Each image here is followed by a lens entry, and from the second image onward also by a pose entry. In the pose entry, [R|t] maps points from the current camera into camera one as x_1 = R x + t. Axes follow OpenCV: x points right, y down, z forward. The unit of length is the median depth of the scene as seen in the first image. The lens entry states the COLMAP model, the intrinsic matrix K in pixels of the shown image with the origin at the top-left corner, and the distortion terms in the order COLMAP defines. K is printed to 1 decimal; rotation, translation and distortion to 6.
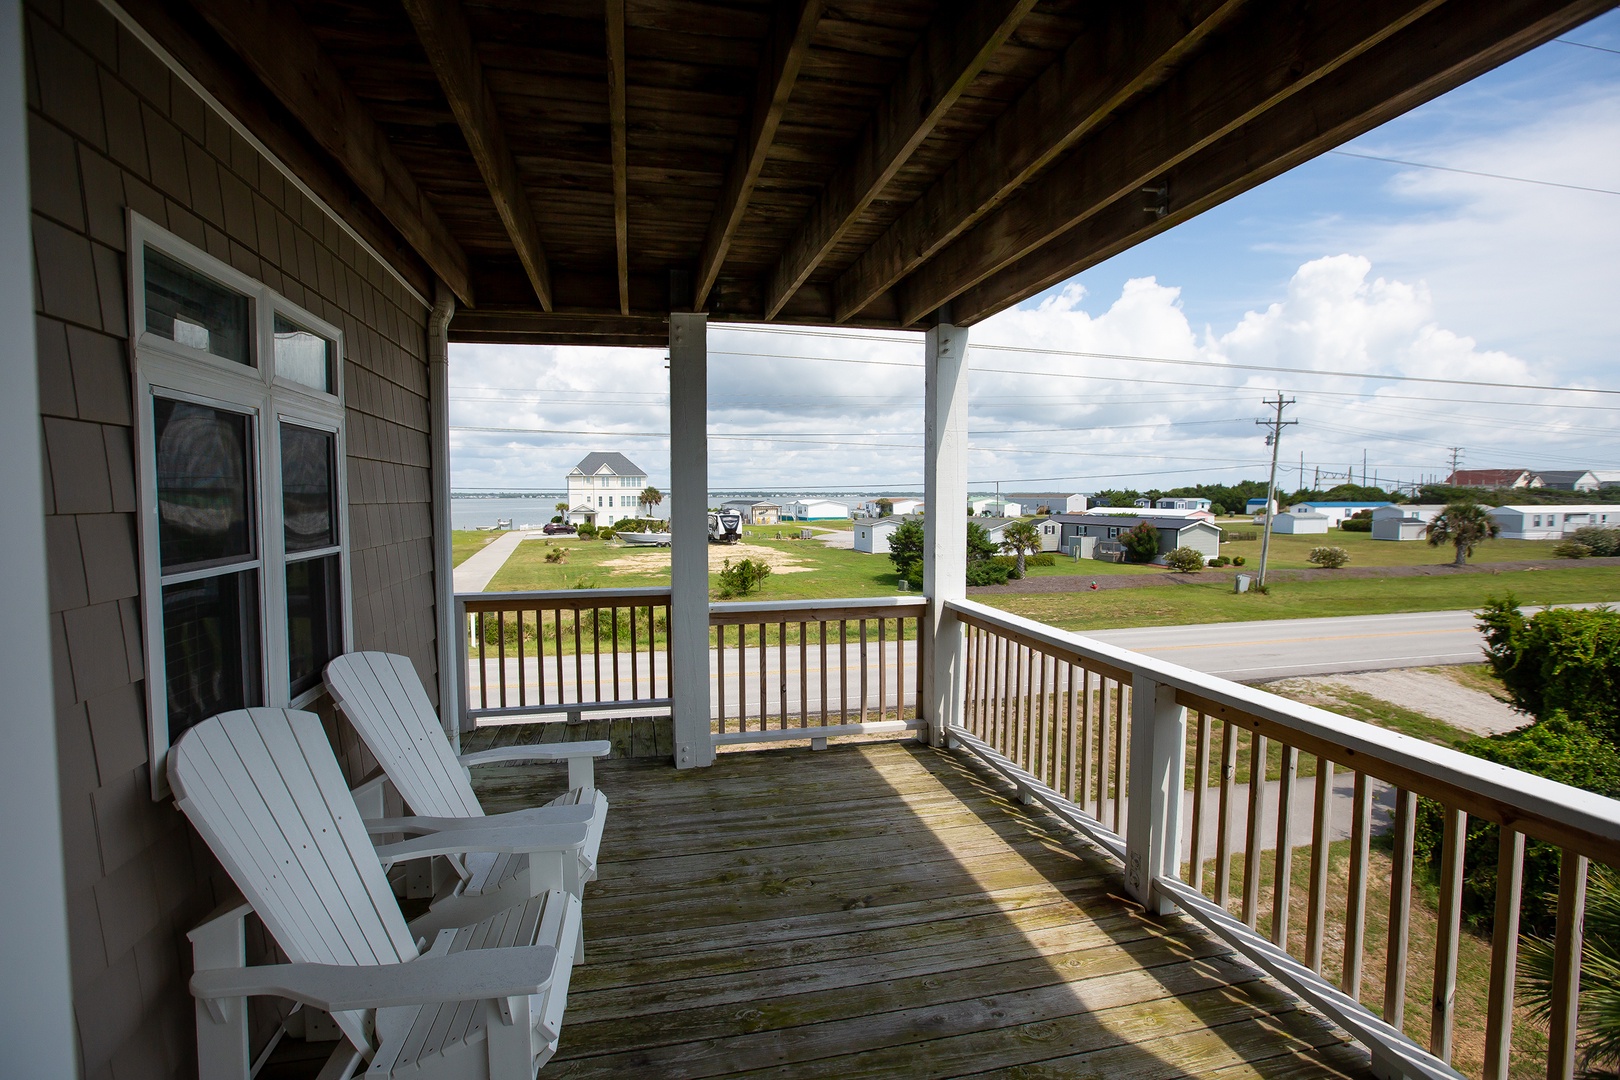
lens RADIAL K [[767.1, 0, 810.0], [0, 767.1, 540.0], [0, 0, 1]] dist [-0.036866, 0.000671]
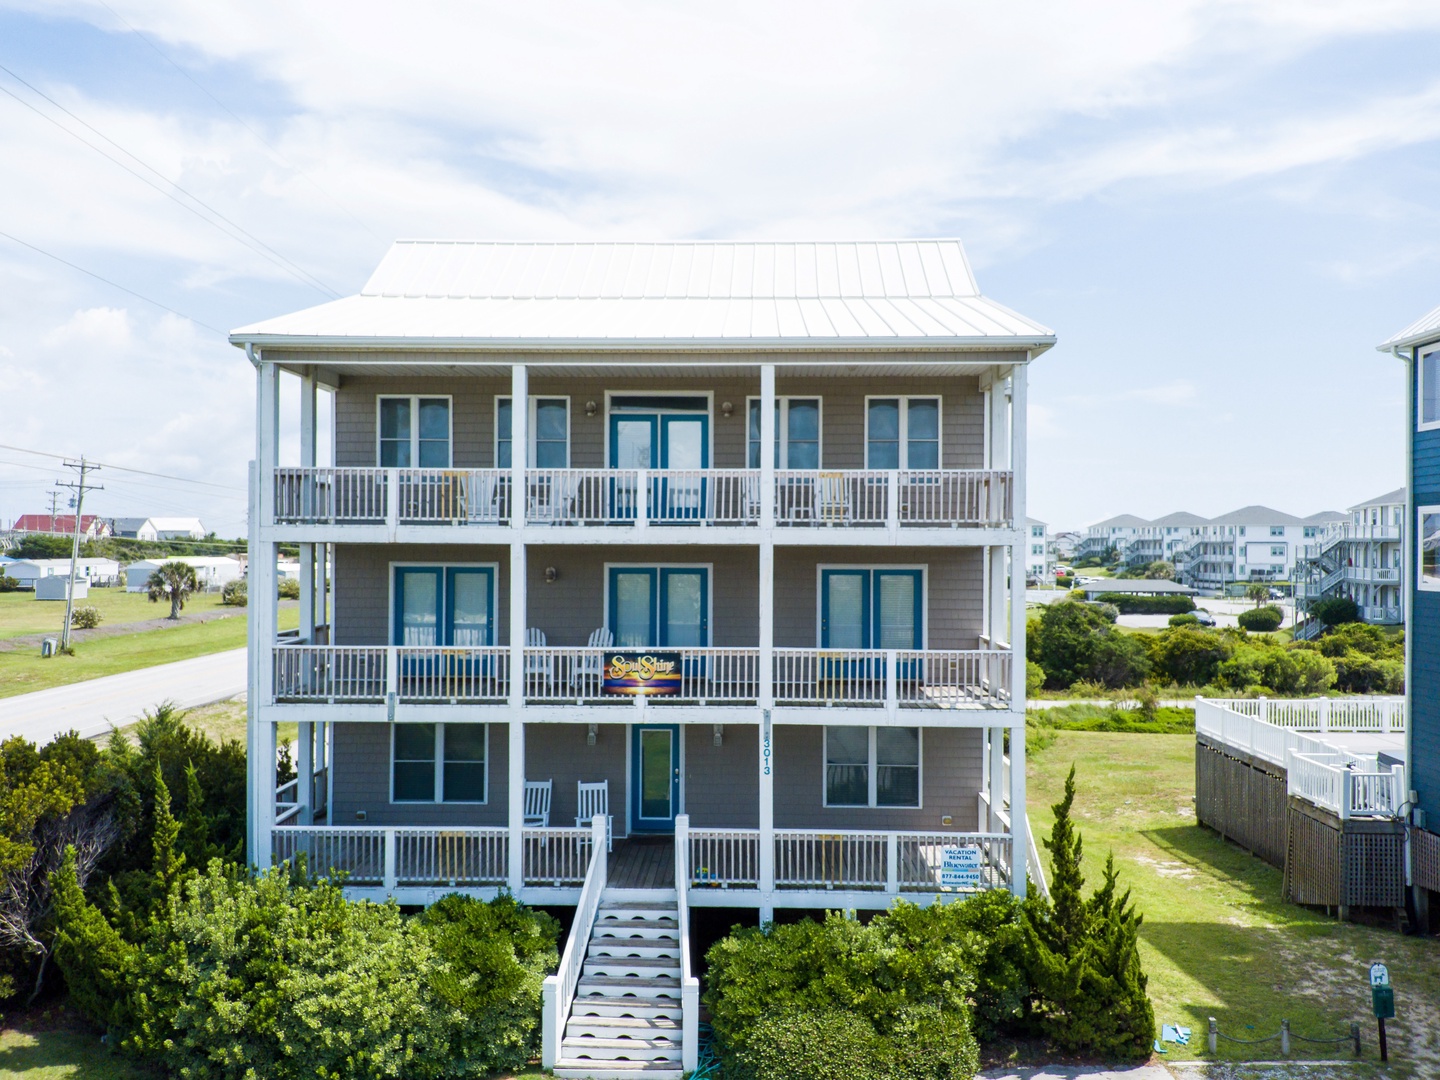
lens RADIAL K [[1115.2, 0, 720.0], [0, 1115.2, 540.0], [0, 0, 1]] dist [0.010908, -0.003339]
pose [[0.243454, 0.006529, 0.969890, -0.462523], [0.051009, 0.998507, -0.019525, -0.006495], [-0.968570, 0.054226, 0.242758, -0.146658]]
